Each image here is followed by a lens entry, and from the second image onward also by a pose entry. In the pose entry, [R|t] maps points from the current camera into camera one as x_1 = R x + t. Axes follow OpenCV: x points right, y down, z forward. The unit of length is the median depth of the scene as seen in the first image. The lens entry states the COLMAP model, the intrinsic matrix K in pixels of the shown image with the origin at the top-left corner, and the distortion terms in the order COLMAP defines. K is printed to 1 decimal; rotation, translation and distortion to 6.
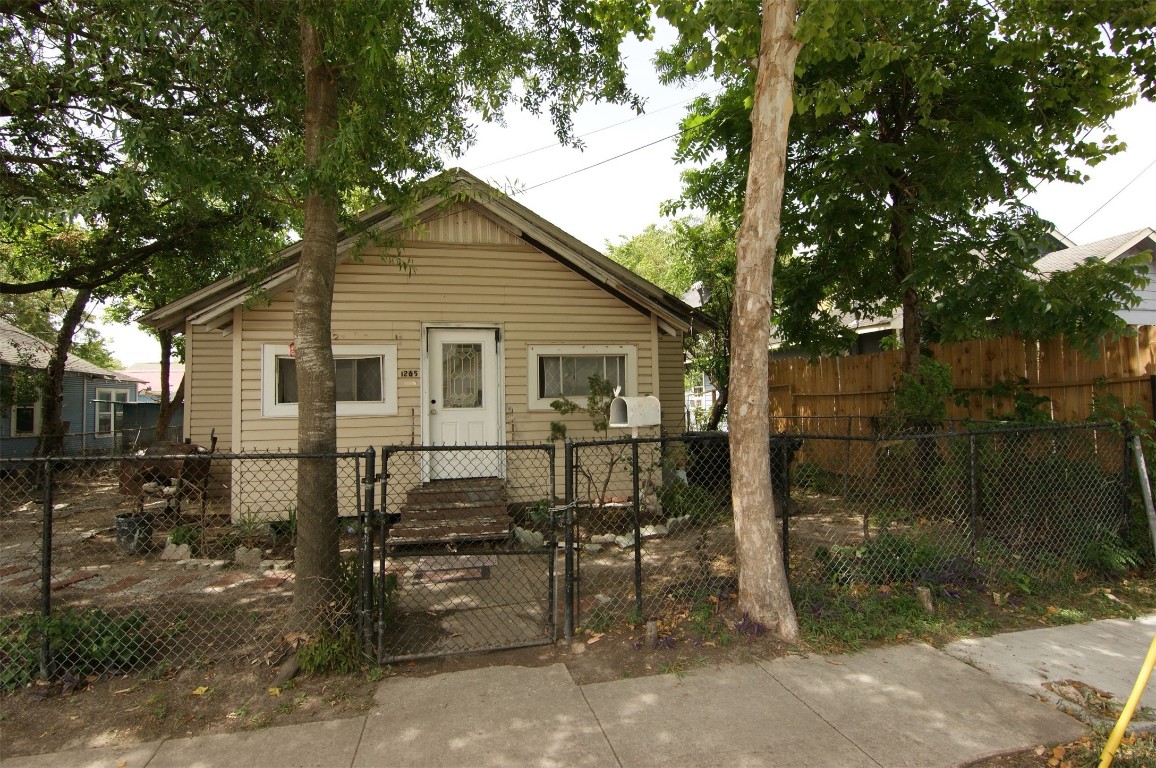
lens RADIAL K [[557.2, 0, 573.9], [0, 557.2, 380.3], [0, 0, 1]] dist [-0.008722, -0.008424]
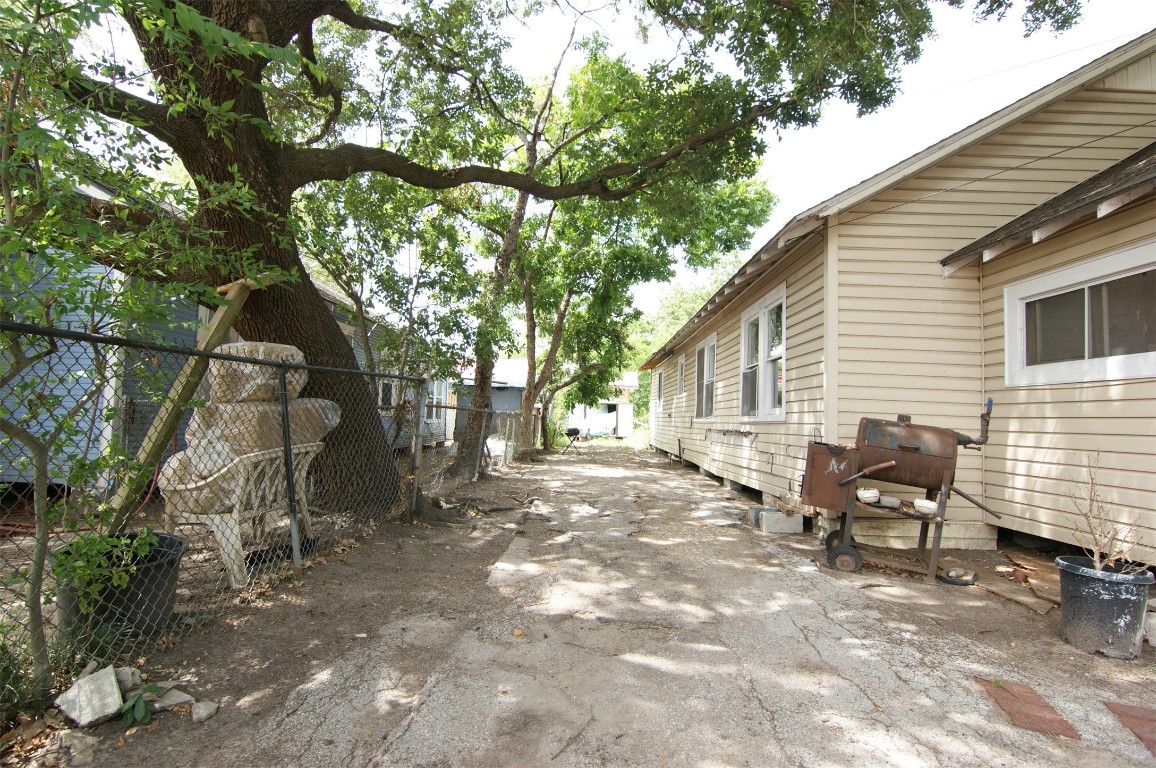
lens RADIAL K [[558.6, 0, 573.7], [0, 558.6, 380.0], [0, 0, 1]] dist [-0.008264, -0.009762]
pose [[0.969337, 0.033992, -0.243373, -1.322660], [-0.039928, 0.999012, -0.019500, 0.138844], [0.242470, 0.028620, 0.969737, 0.535120]]
